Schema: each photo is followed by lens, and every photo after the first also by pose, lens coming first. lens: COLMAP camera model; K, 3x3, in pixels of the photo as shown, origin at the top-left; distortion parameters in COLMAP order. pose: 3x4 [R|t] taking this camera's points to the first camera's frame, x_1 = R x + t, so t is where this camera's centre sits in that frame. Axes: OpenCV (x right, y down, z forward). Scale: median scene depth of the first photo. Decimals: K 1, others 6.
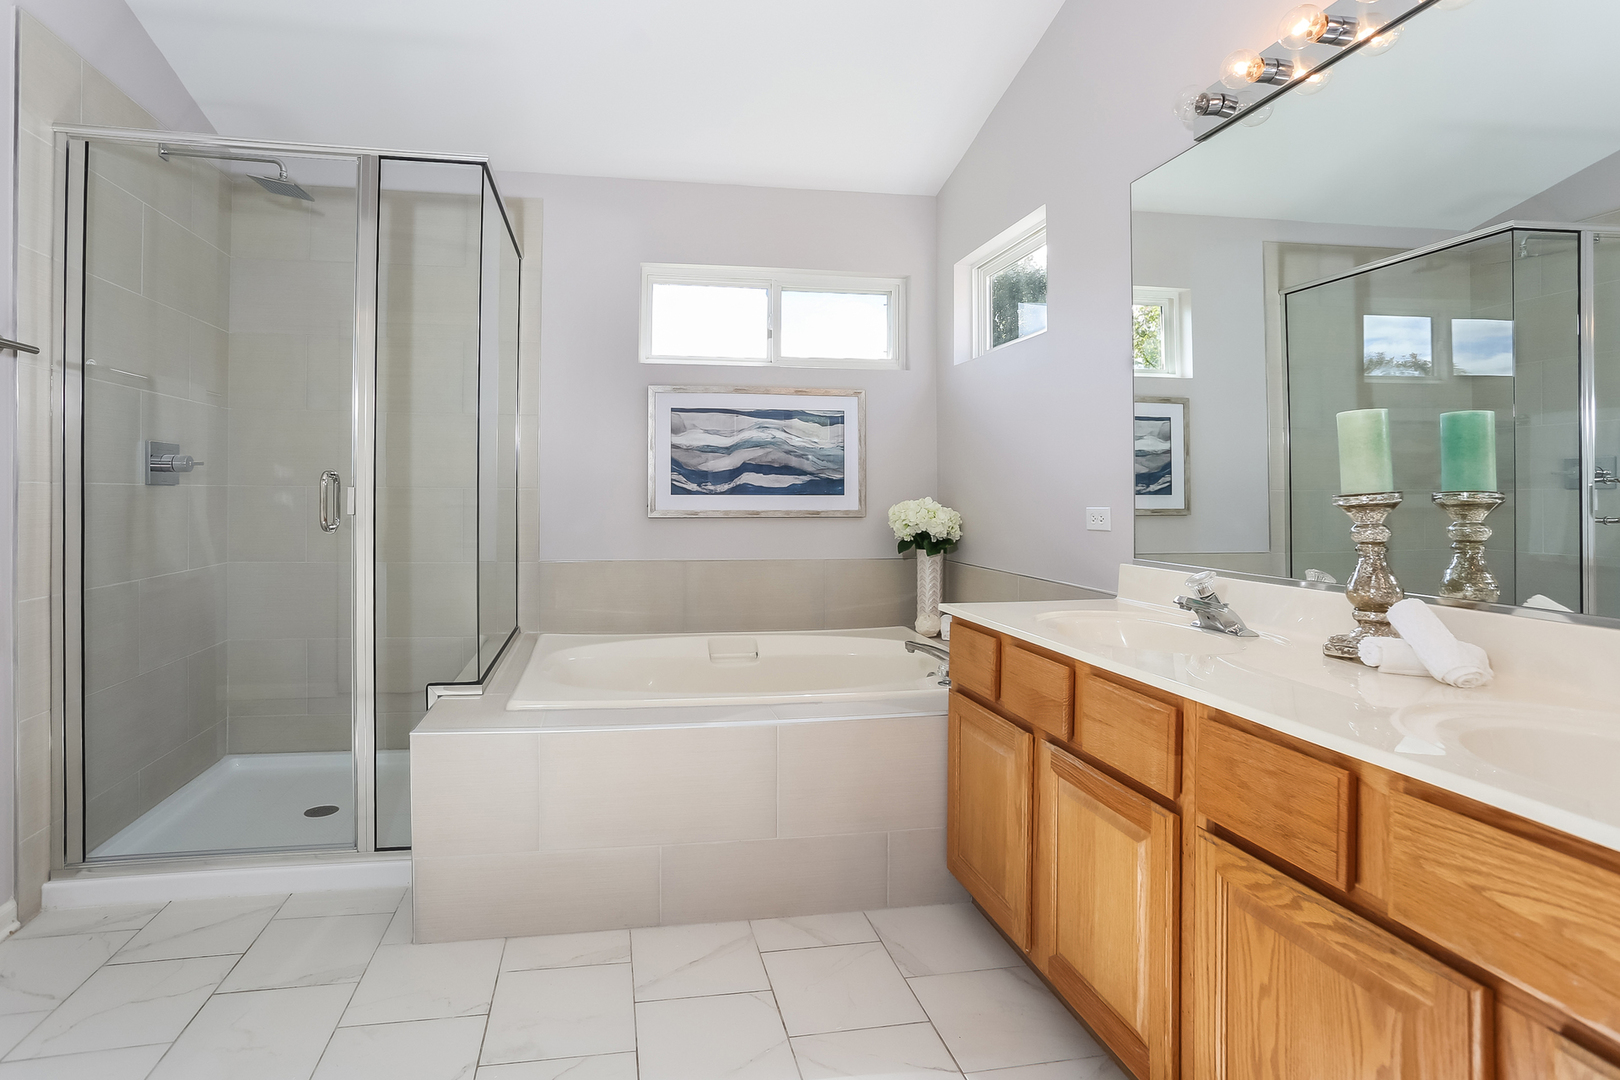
lens RADIAL K [[814.5, 0, 809.7], [0, 814.5, 496.8], [0, 0, 1]] dist [-0.020939, 0.000686]
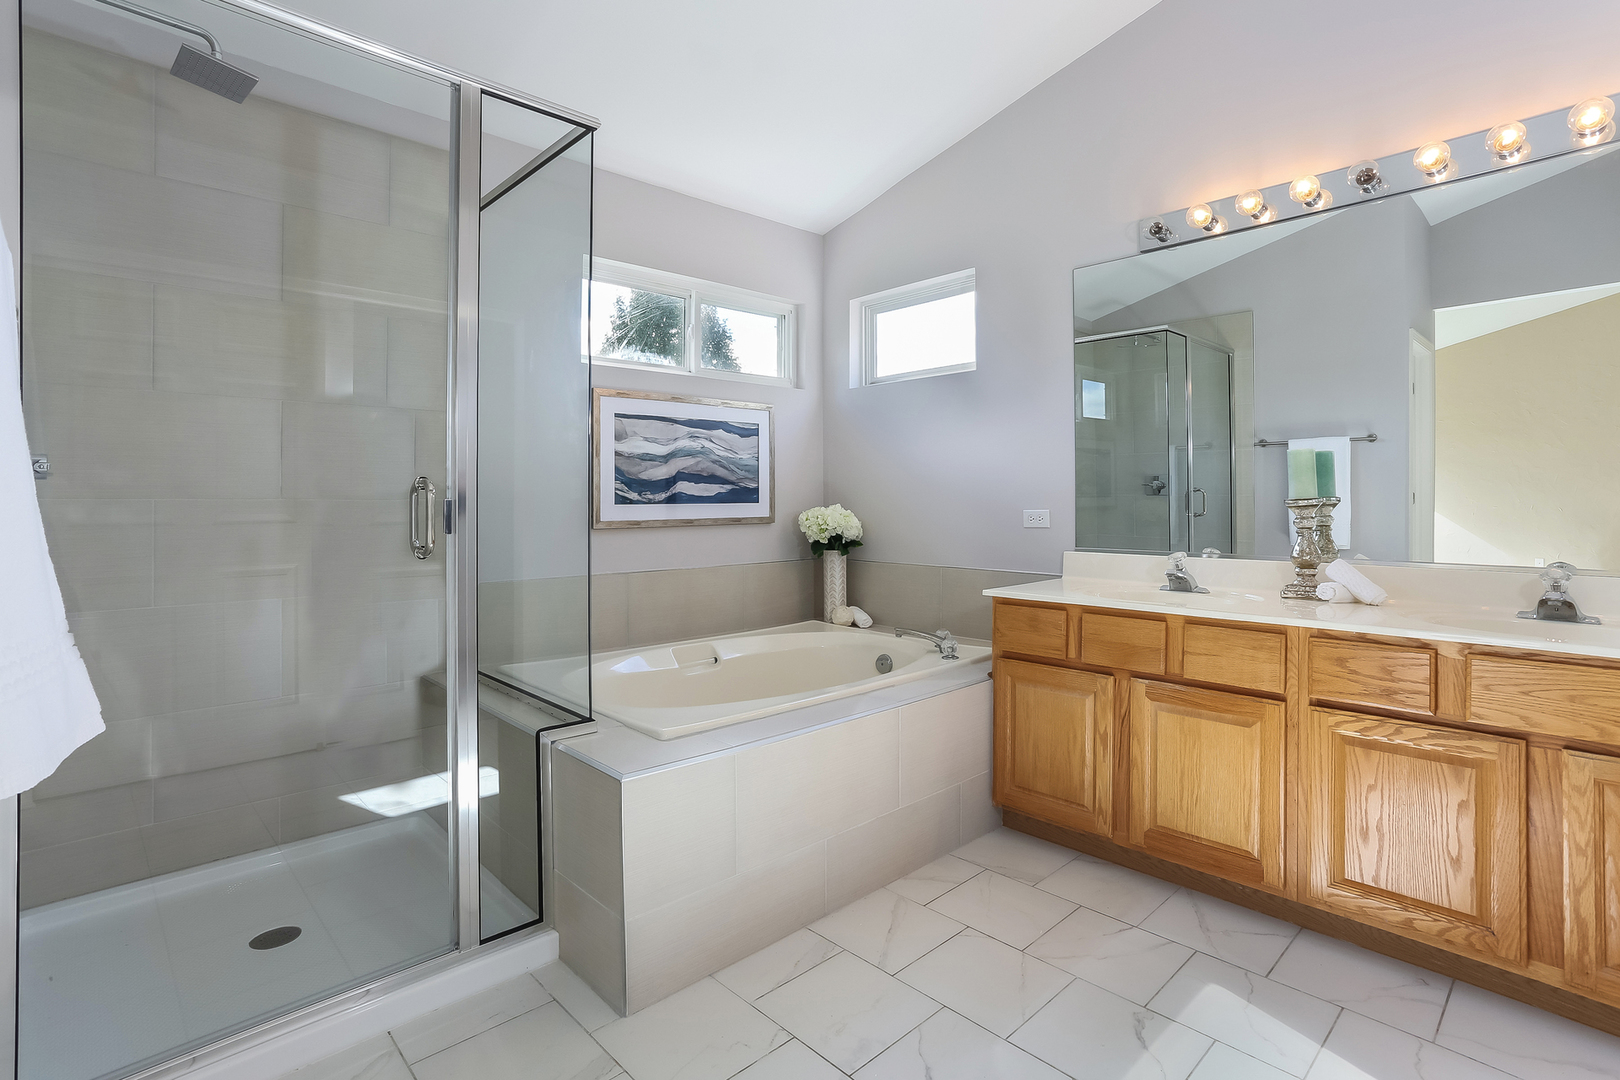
lens RADIAL K [[786.3, 0, 814.6], [0, 786.3, 508.7], [0, 0, 1]] dist [-0.022651, 0.000683]
pose [[0.825631, -0.015873, 0.563987, -0.491940], [0.010886, 0.999866, 0.012204, -0.006339], [-0.564105, -0.003936, 0.825694, 0.111244]]
